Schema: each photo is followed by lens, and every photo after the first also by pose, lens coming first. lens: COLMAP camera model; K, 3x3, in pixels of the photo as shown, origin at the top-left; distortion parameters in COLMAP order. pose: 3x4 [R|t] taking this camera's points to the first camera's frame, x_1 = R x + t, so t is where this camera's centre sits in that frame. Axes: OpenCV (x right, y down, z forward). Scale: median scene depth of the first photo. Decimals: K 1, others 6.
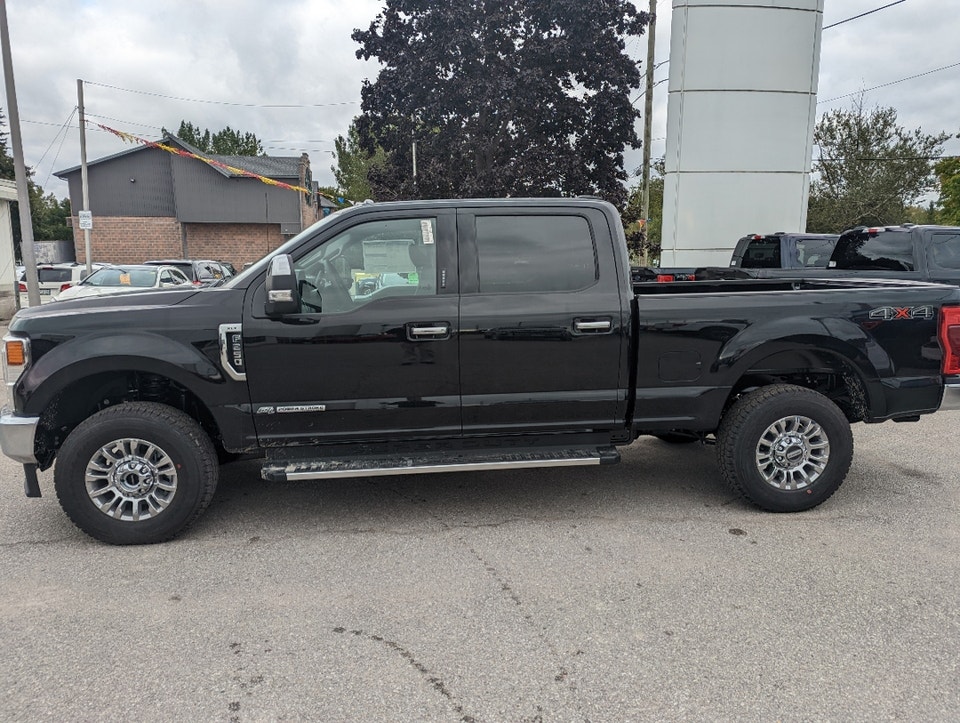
lens RADIAL K [[666.4, 0, 484.8], [0, 666.4, 355.7], [0, 0, 1]] dist [0.038368, -0.023851]
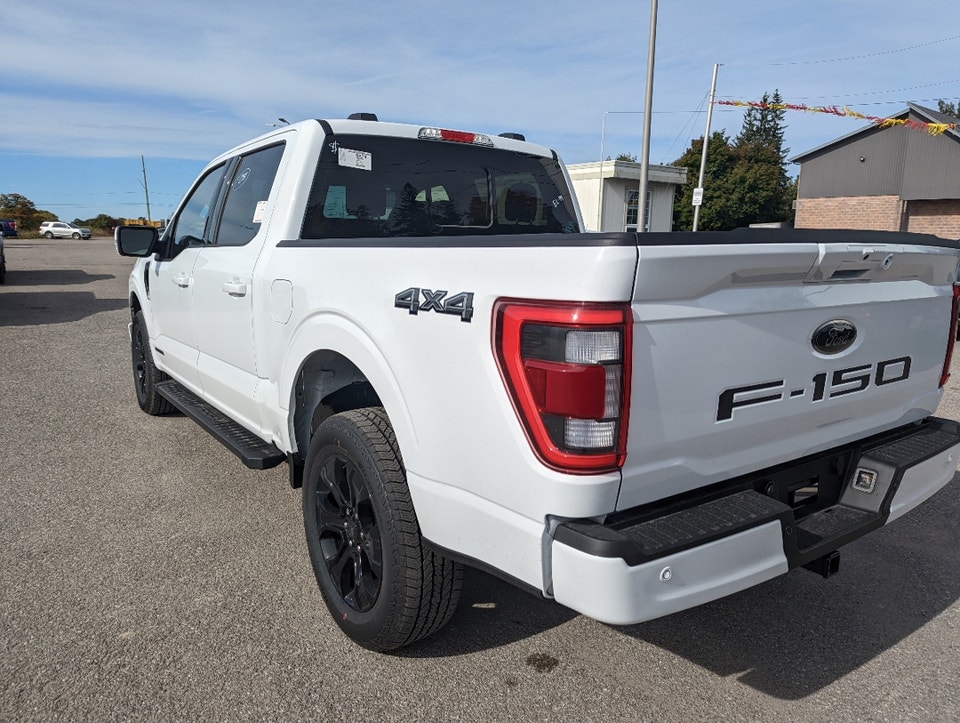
lens RADIAL K [[666.4, 0, 489.1], [0, 666.4, 364.0], [0, 0, 1]] dist [0.038368, -0.023851]
pose [[0.520321, 0.167564, -0.837370, 0.183978], [-0.139438, 0.984071, 0.110277, -0.008085], [0.842510, 0.059382, 0.535397, 0.152788]]
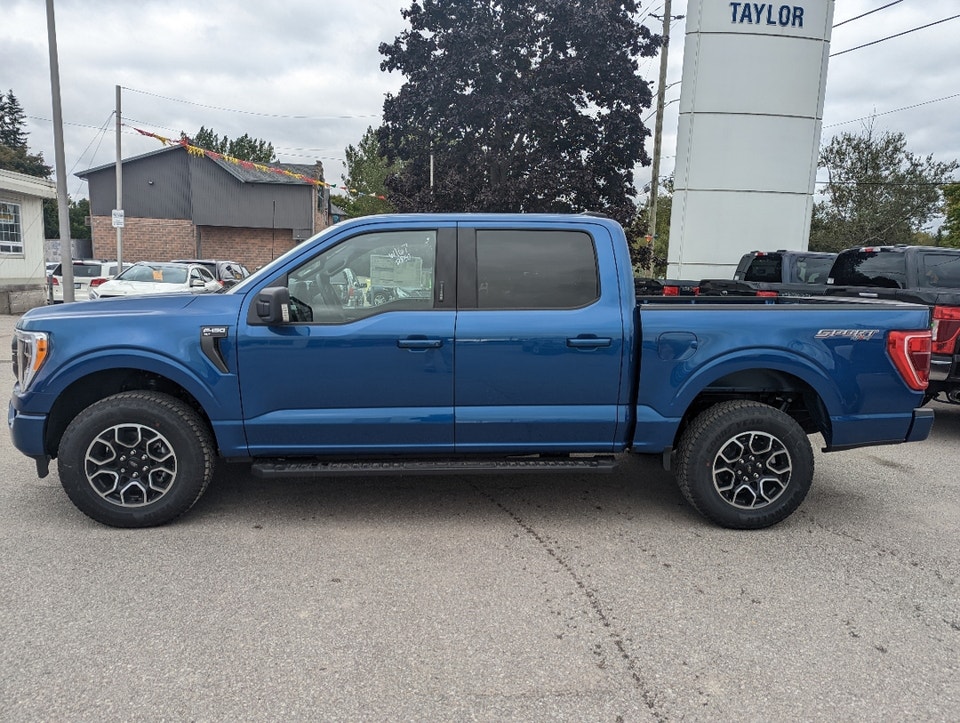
lens RADIAL K [[666.4, 0, 473.2], [0, 666.4, 362.5], [0, 0, 1]] dist [0.038368, -0.023851]
pose [[0.999236, 0.034489, -0.018386, -0.011569], [-0.034638, 0.999369, -0.007844, 0.011899], [0.018104, 0.008475, 0.999800, -0.038330]]
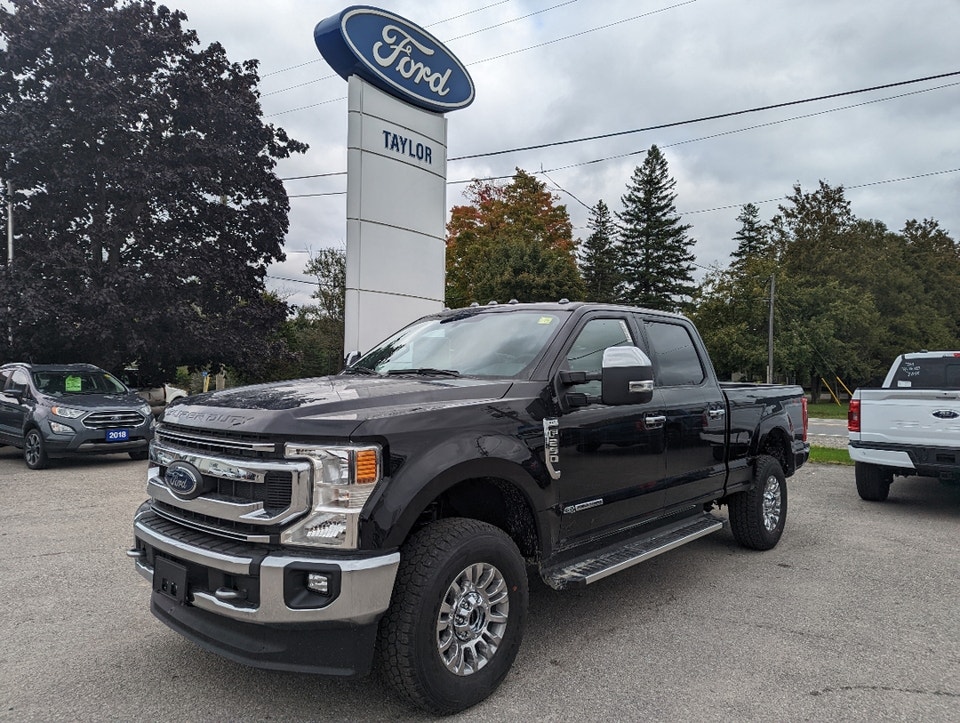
lens RADIAL K [[666.4, 0, 459.7], [0, 666.4, 361.0], [0, 0, 1]] dist [0.038368, -0.023851]
pose [[0.759766, 0.032864, 0.649366, -0.223756], [0.072102, 0.988304, -0.134378, -0.002219], [-0.646187, 0.148916, 0.748510, 0.078117]]
